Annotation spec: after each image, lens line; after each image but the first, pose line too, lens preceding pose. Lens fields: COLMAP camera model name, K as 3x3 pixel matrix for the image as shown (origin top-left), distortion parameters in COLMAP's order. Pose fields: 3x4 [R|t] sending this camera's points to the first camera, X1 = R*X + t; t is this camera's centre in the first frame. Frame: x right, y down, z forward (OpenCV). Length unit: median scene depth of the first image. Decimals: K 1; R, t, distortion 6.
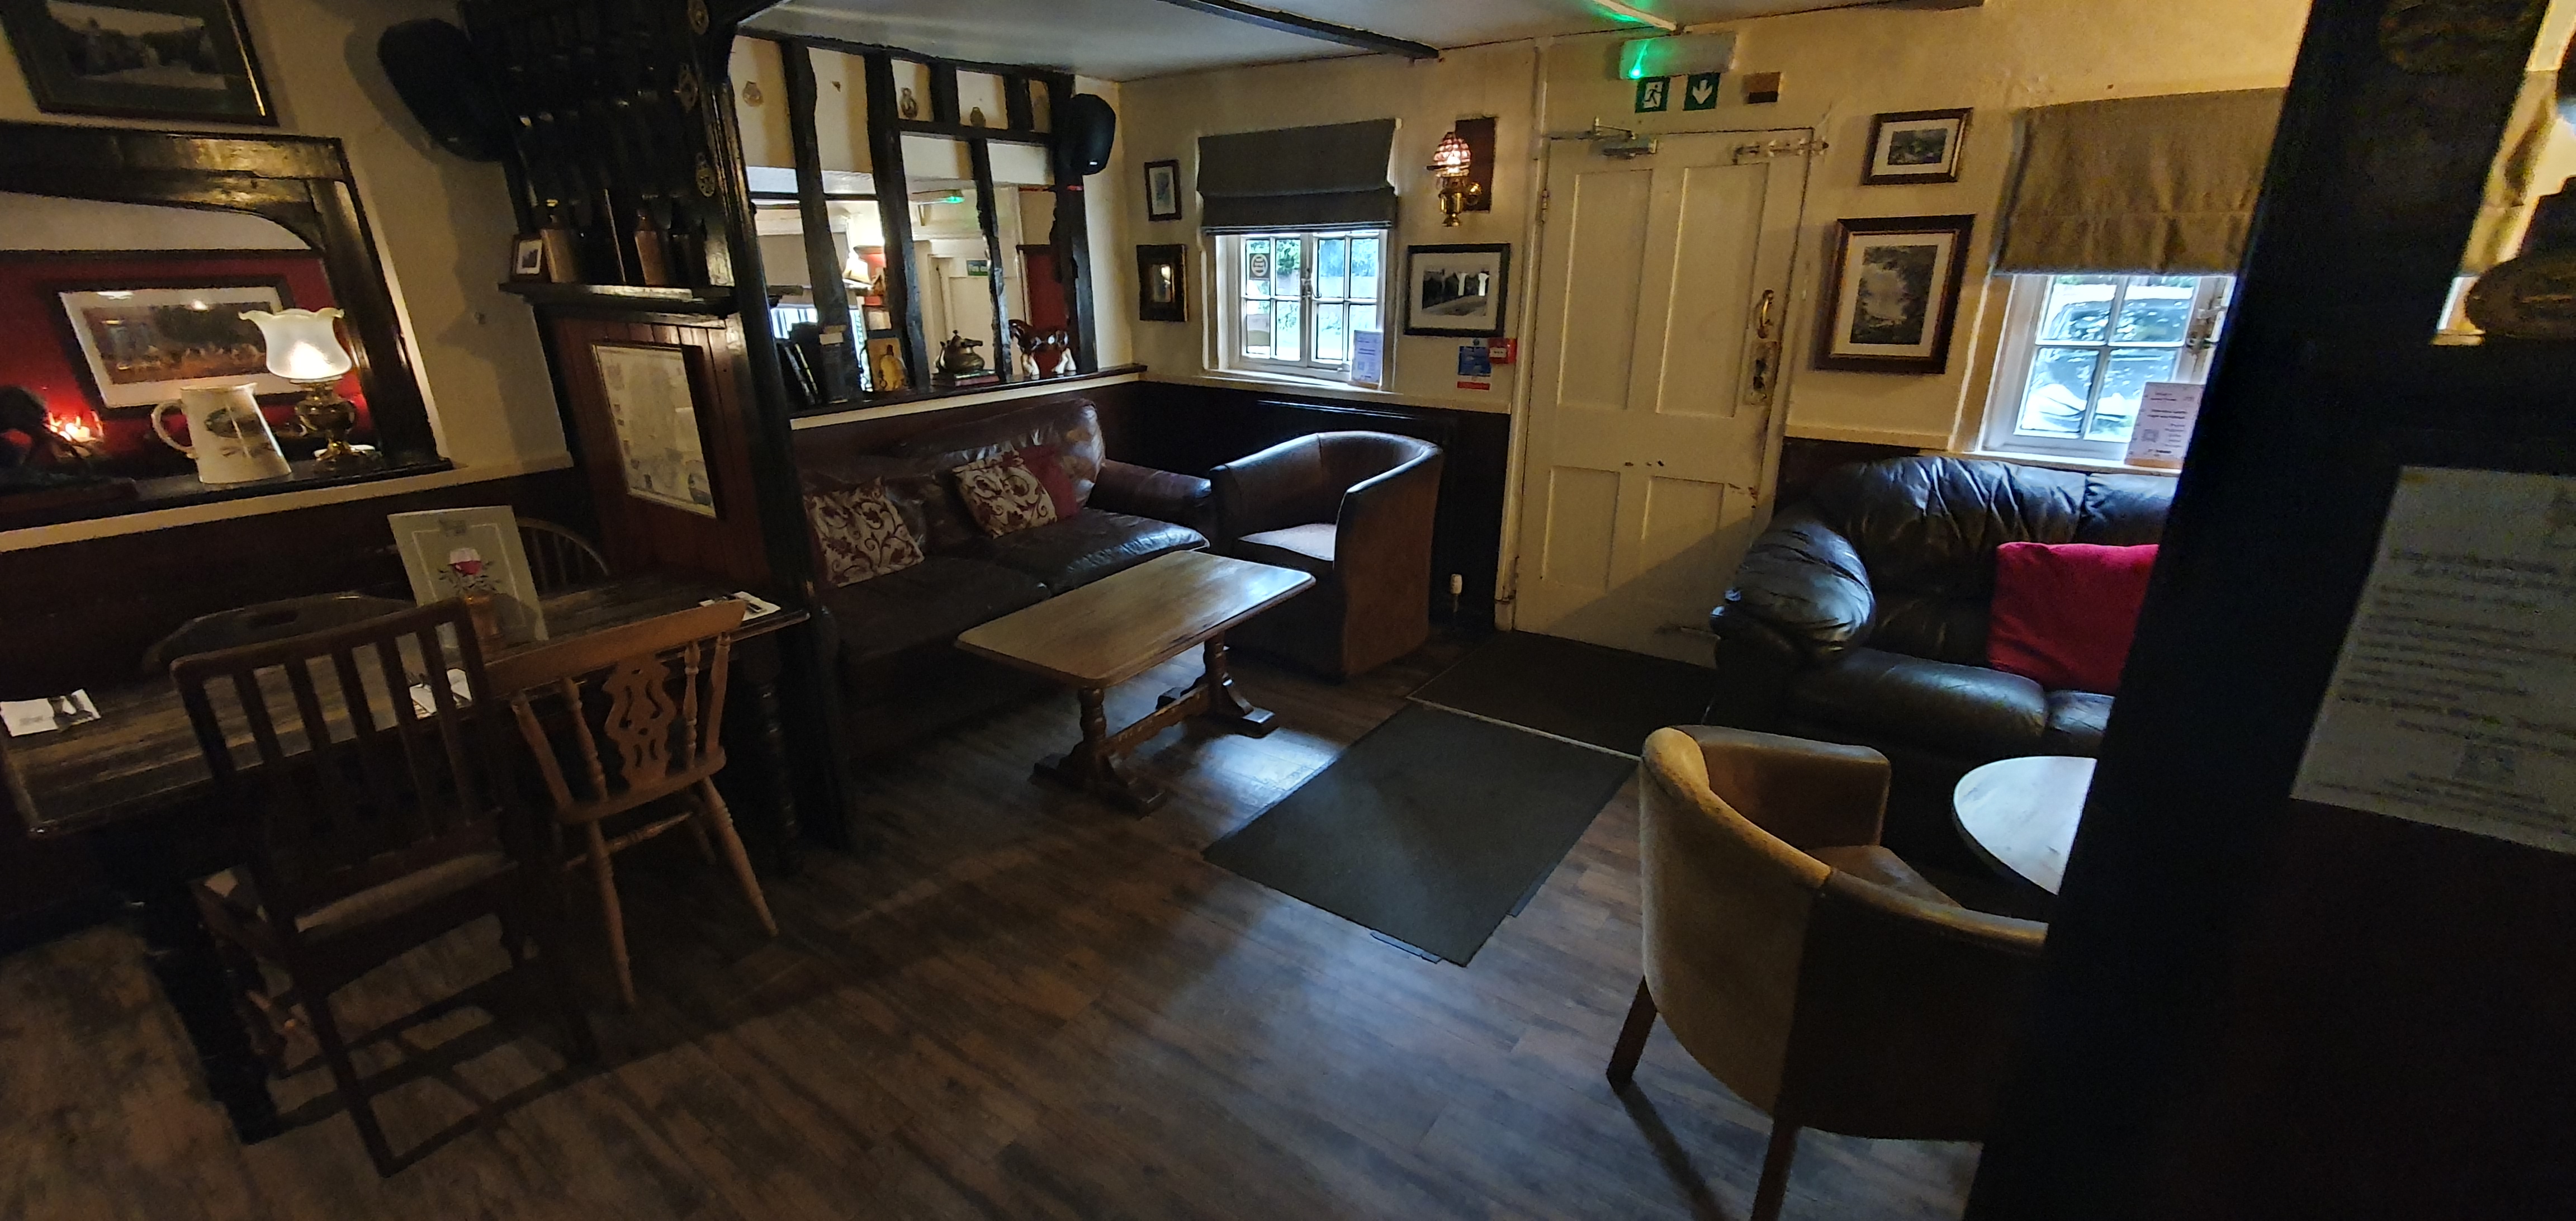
lens RADIAL K [[1023.4, 0, 1279.6], [0, 1023.4, 649.4], [0, 0, 1]] dist [0.014886, -0.015046]
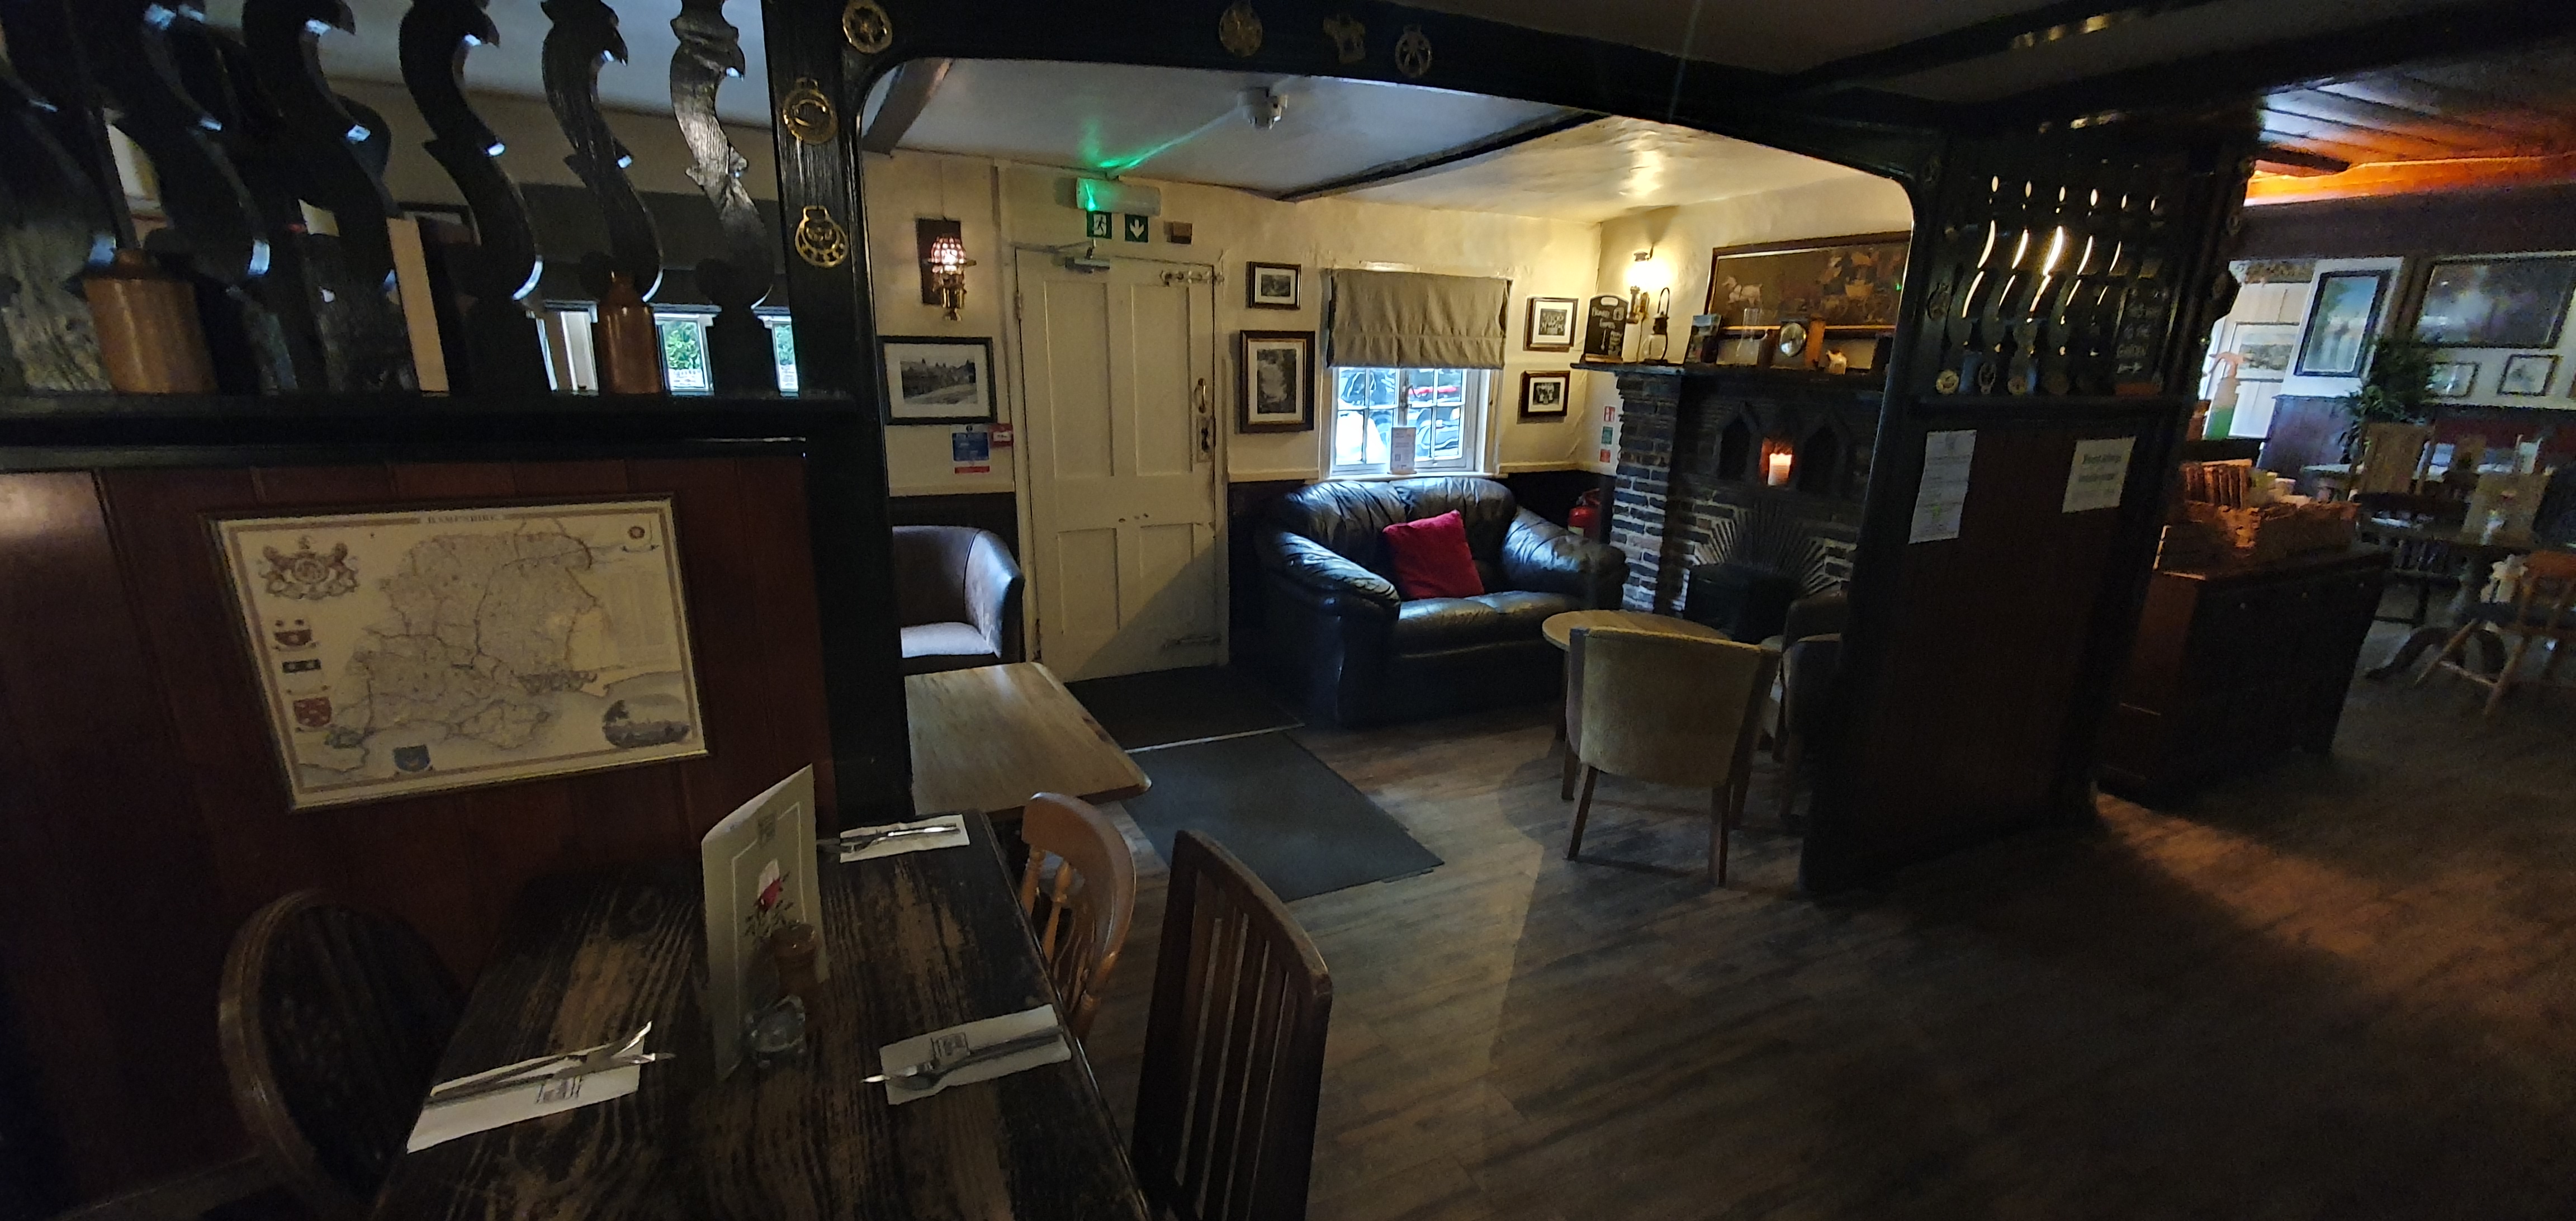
lens RADIAL K [[1023.4, 0, 1279.6], [0, 1023.4, 649.4], [0, 0, 1]] dist [0.014886, -0.015046]
pose [[0.463680, -0.236346, 0.853898, -0.739157], [0.295361, 0.949869, 0.102524, -0.121914], [-0.835322, 0.204670, 0.510243, 0.305895]]
